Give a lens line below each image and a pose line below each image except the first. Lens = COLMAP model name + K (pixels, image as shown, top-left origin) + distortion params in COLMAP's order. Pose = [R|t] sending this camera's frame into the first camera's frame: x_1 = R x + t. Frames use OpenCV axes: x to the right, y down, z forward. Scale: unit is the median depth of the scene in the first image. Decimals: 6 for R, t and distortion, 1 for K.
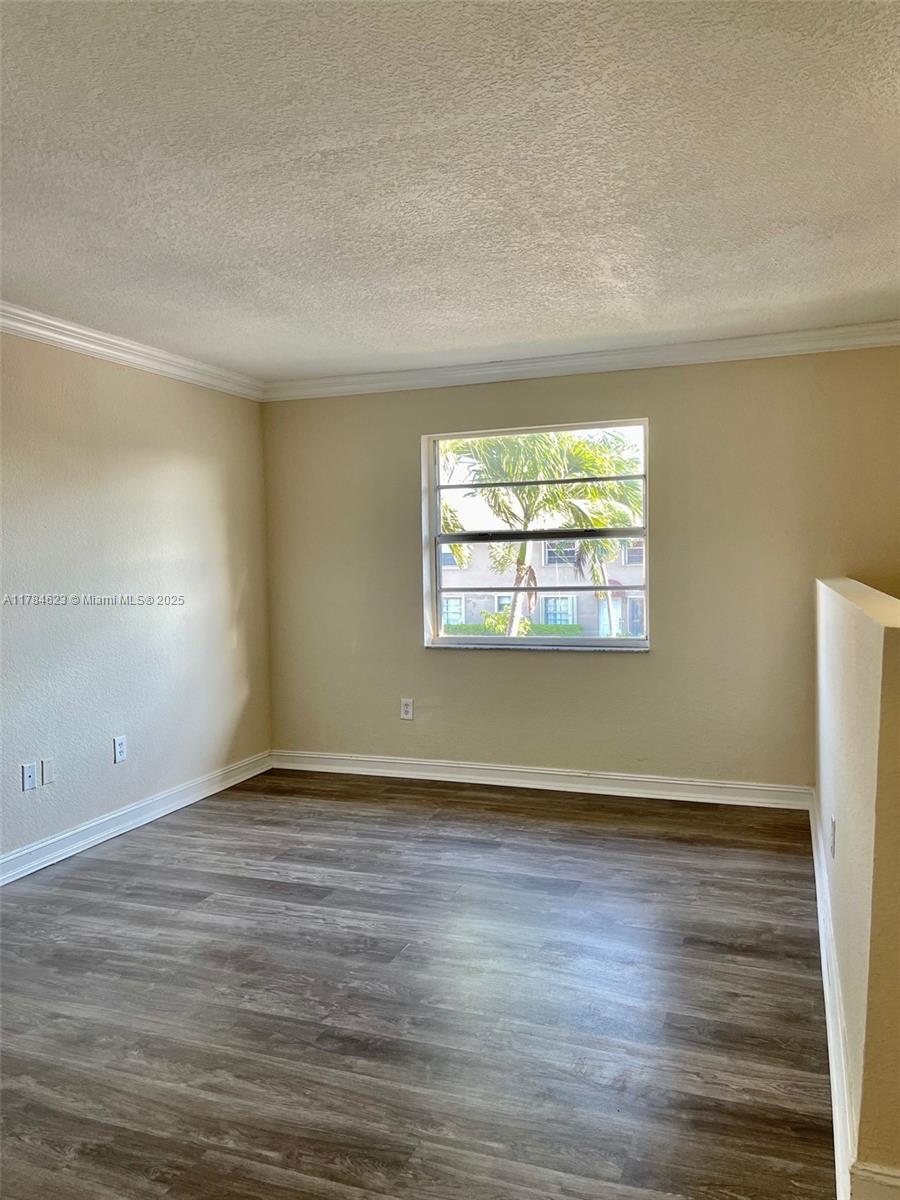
lens RADIAL K [[902.2, 0, 444.7], [0, 902.2, 592.6], [0, 0, 1]] dist [0.078504, -0.119626]
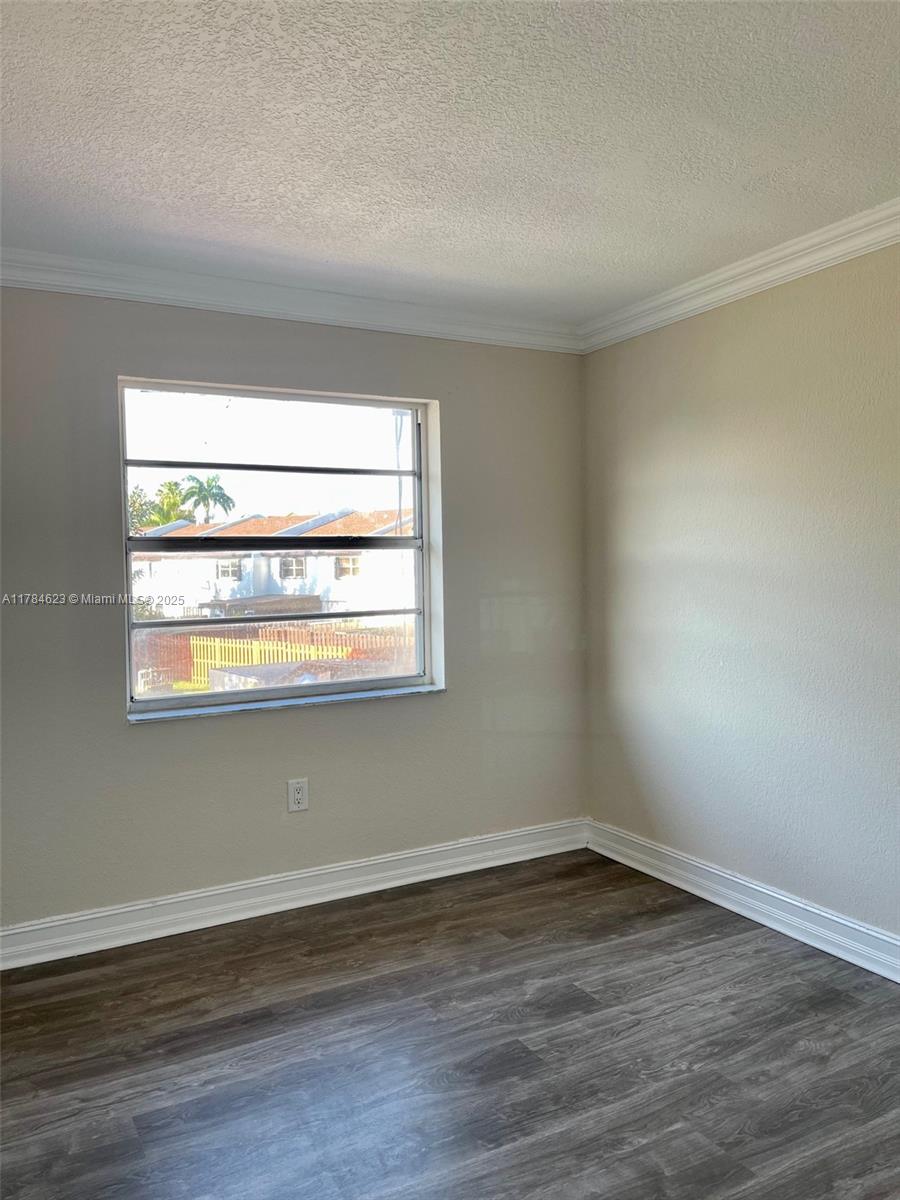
lens RADIAL K [[901.2, 0, 450.0], [0, 901.2, 600.0], [0, 0, 1]] dist [0.074360, -0.118382]
pose [[0.643041, -0.018764, 0.765602, -0.727017], [0.034058, 0.999411, -0.004111, -0.012563], [-0.765074, 0.028718, 0.643302, 0.730187]]
